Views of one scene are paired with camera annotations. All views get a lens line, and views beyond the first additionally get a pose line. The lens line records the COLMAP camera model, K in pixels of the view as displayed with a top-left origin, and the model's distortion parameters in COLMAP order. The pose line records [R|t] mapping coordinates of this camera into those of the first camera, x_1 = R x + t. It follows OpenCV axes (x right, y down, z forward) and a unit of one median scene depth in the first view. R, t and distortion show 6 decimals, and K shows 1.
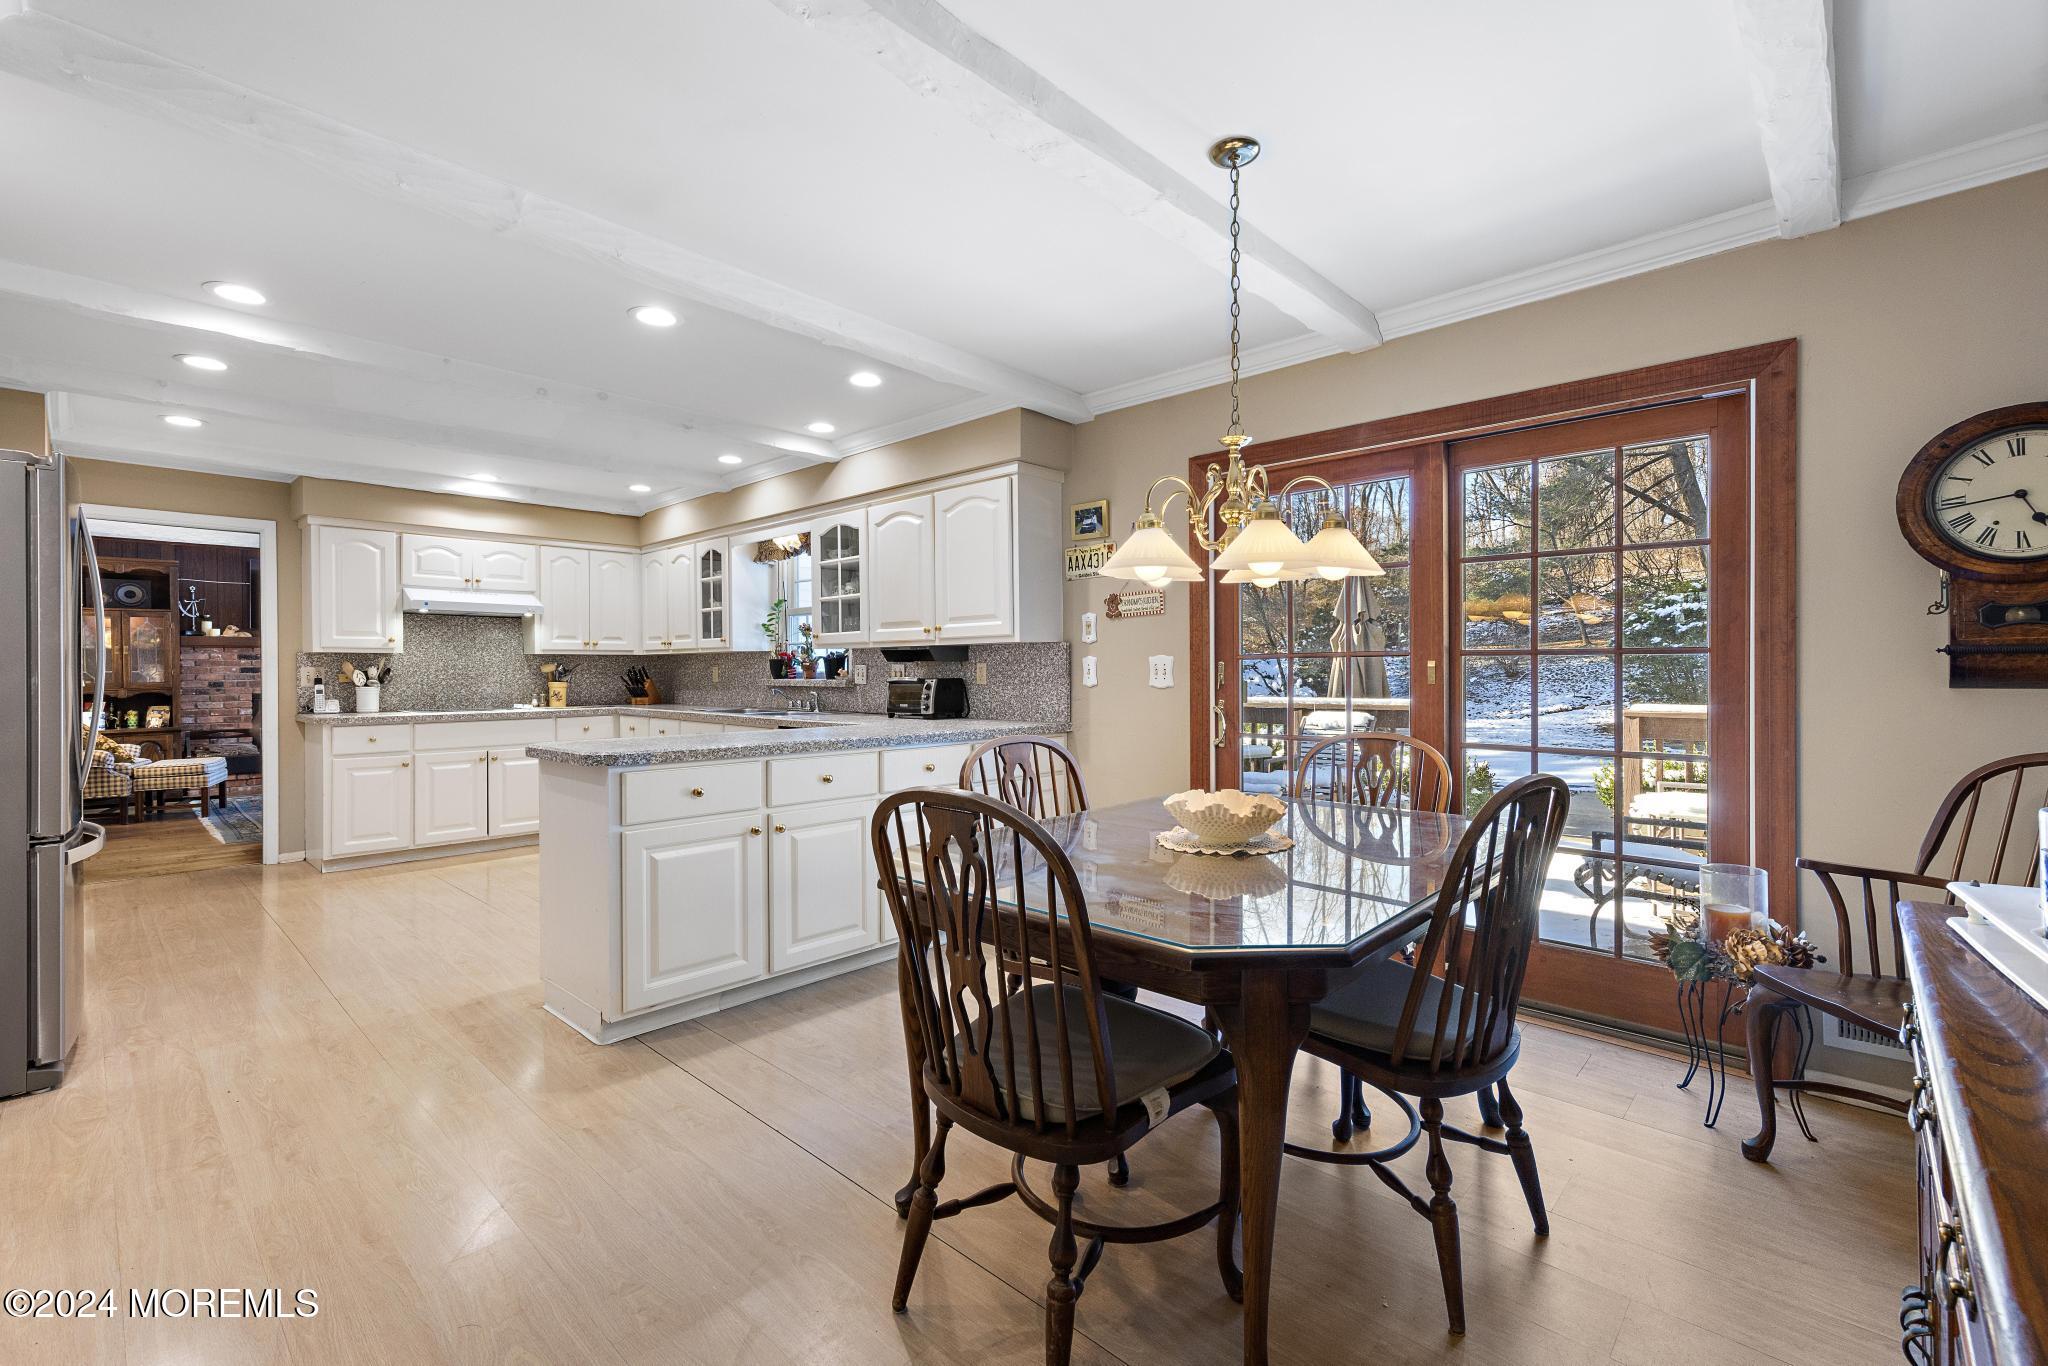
lens RADIAL K [[886.6, 0, 1037.9], [0, 886.6, 674.3], [0, 0, 1]] dist [-0.010171, 0.001788]
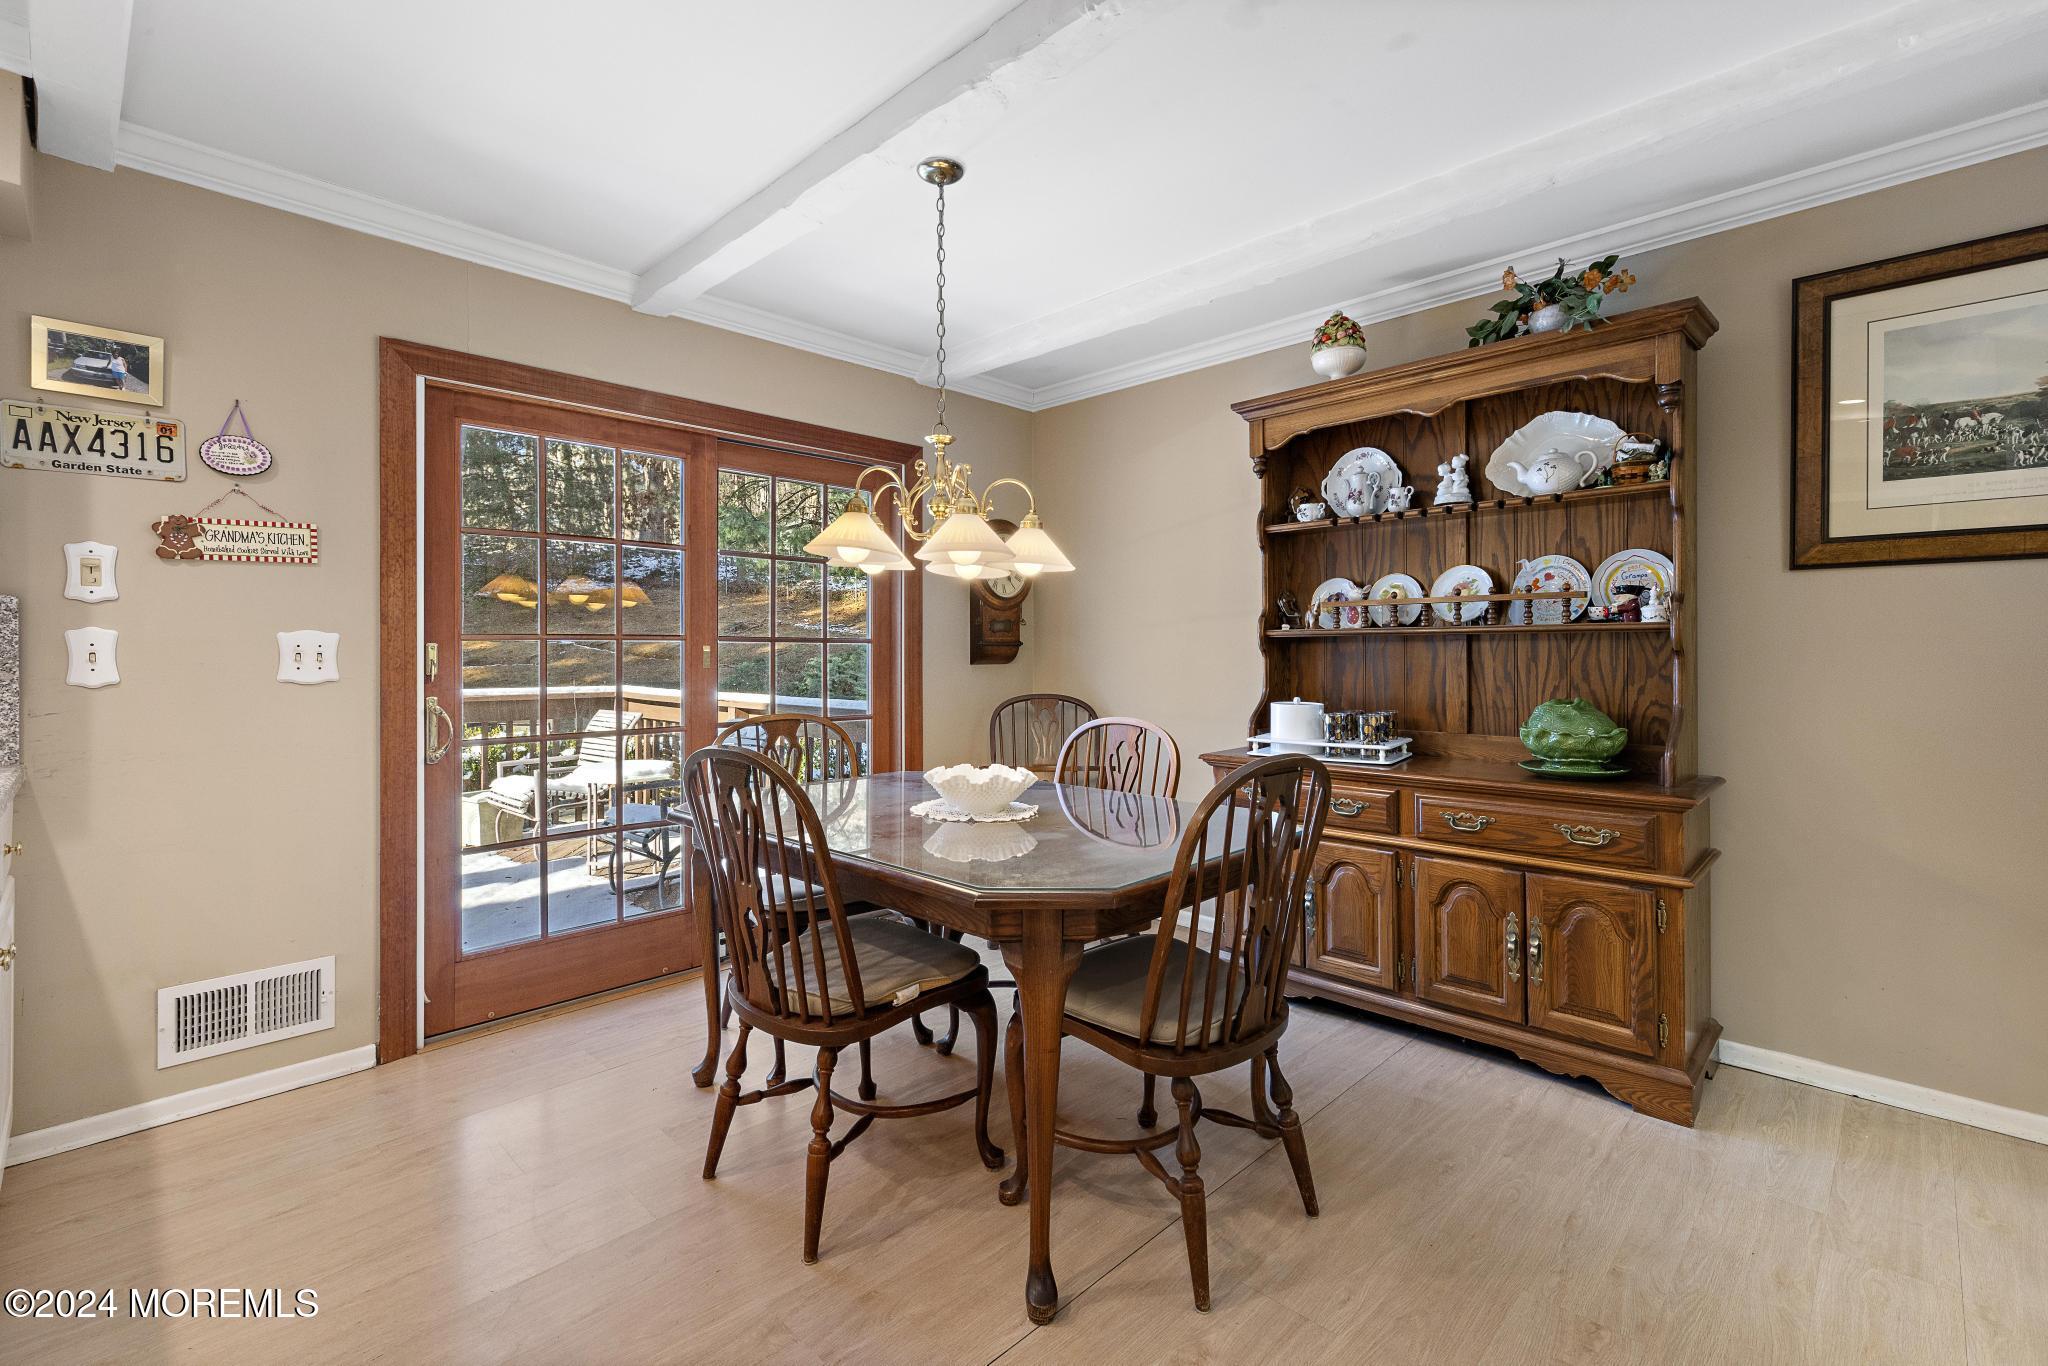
lens RADIAL K [[886.6, 0, 1024.4], [0, 886.6, 651.8], [0, 0, 1]] dist [-0.010171, 0.001788]
pose [[0.026301, 0.000732, 0.999654, -0.332651], [0.003160, 0.999995, -0.000816, -0.003395], [-0.999649, 0.003180, 0.026298, 0.348338]]
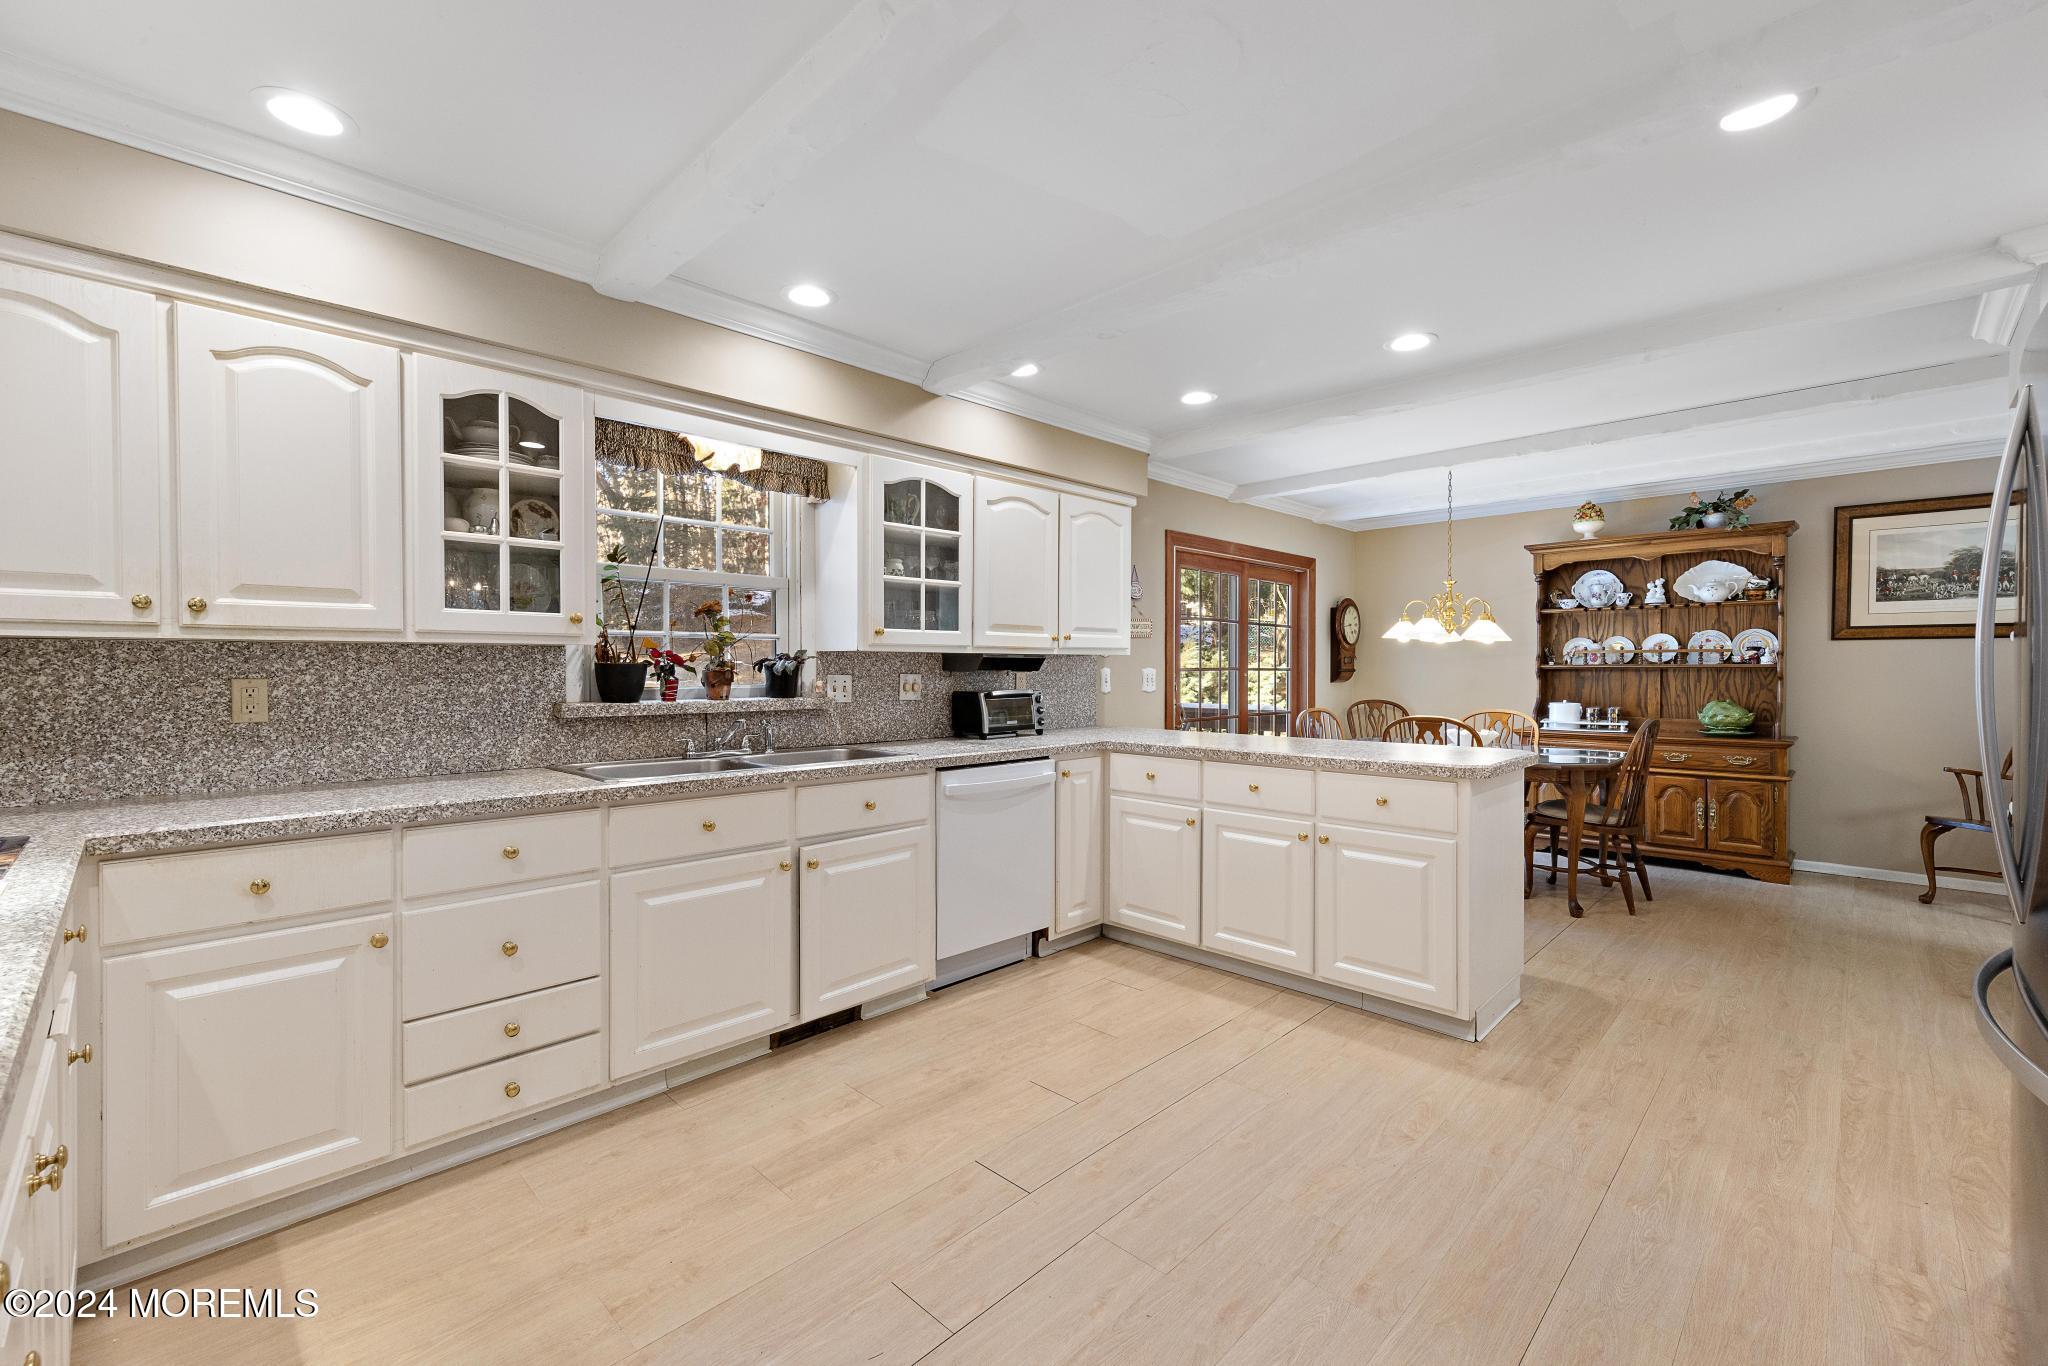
lens RADIAL K [[863.9, 0, 1032.8], [0, 863.9, 675.7], [0, 0, 1]] dist [0.009235, 0.000061]
pose [[0.022821, -0.005863, 0.999722, -0.849716], [0.003150, 0.999978, 0.005793, -0.013118], [-0.999735, 0.003017, 0.022839, 0.824783]]
